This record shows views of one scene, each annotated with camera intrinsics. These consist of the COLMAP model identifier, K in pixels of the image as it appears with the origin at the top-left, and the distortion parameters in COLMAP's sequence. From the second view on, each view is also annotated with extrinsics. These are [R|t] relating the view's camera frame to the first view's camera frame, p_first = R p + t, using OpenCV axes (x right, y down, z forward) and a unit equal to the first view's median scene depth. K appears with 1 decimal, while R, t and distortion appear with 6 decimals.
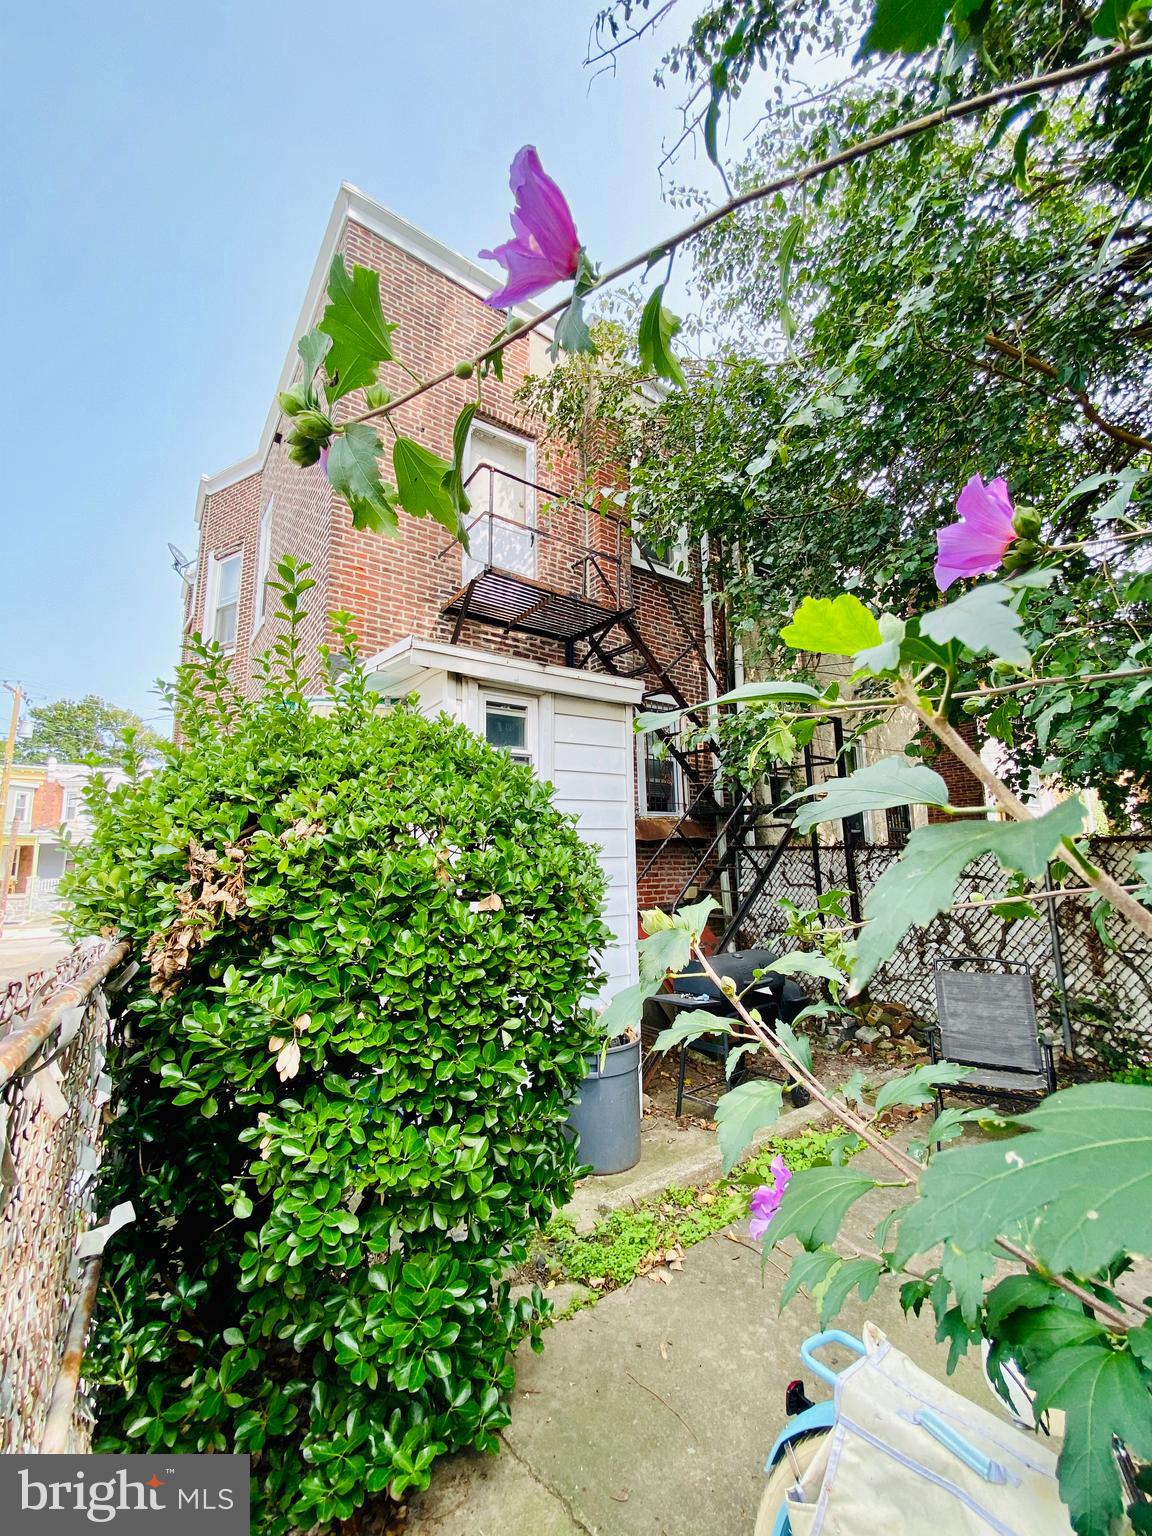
lens RADIAL K [[608.3, 0, 576.0], [0, 608.3, 768.0], [0, 0, 1]] dist [-0.002197, -0.000181]
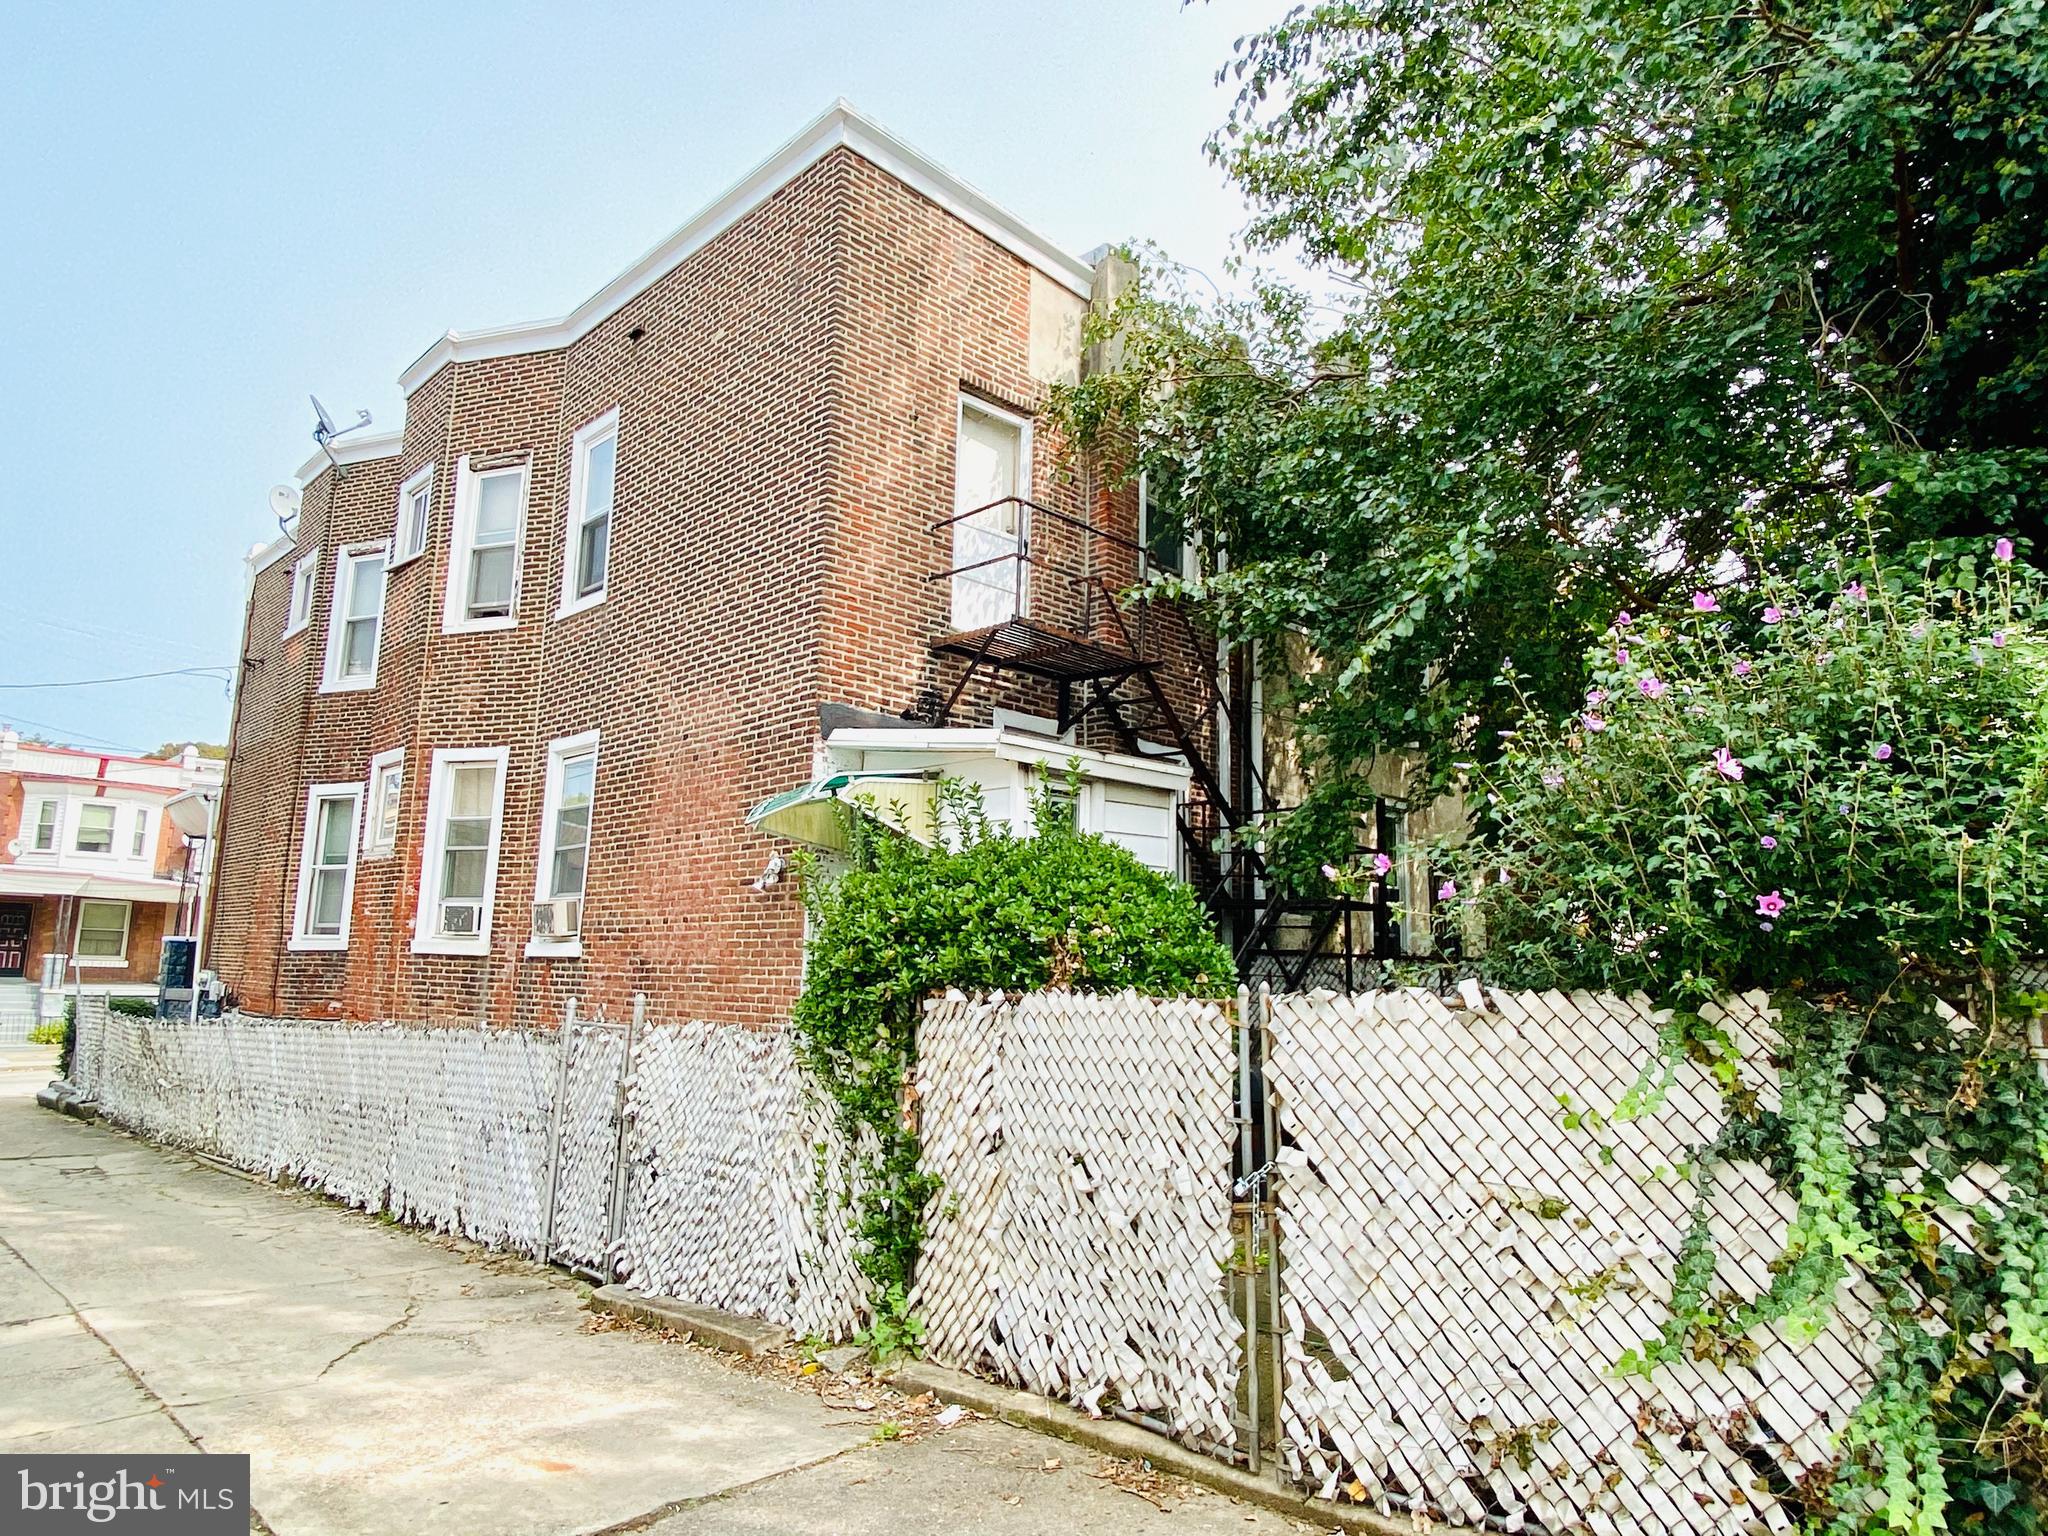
lens RADIAL K [[1261.4, 0, 1024.0], [0, 1261.4, 768.0], [0, 0, 1]] dist [0.004426, 0.000542]
pose [[0.985939, 0.060859, 0.155630, -0.334660], [-0.059783, 0.998144, -0.011588, -0.080175], [-0.156047, 0.002121, 0.987747, -0.649804]]
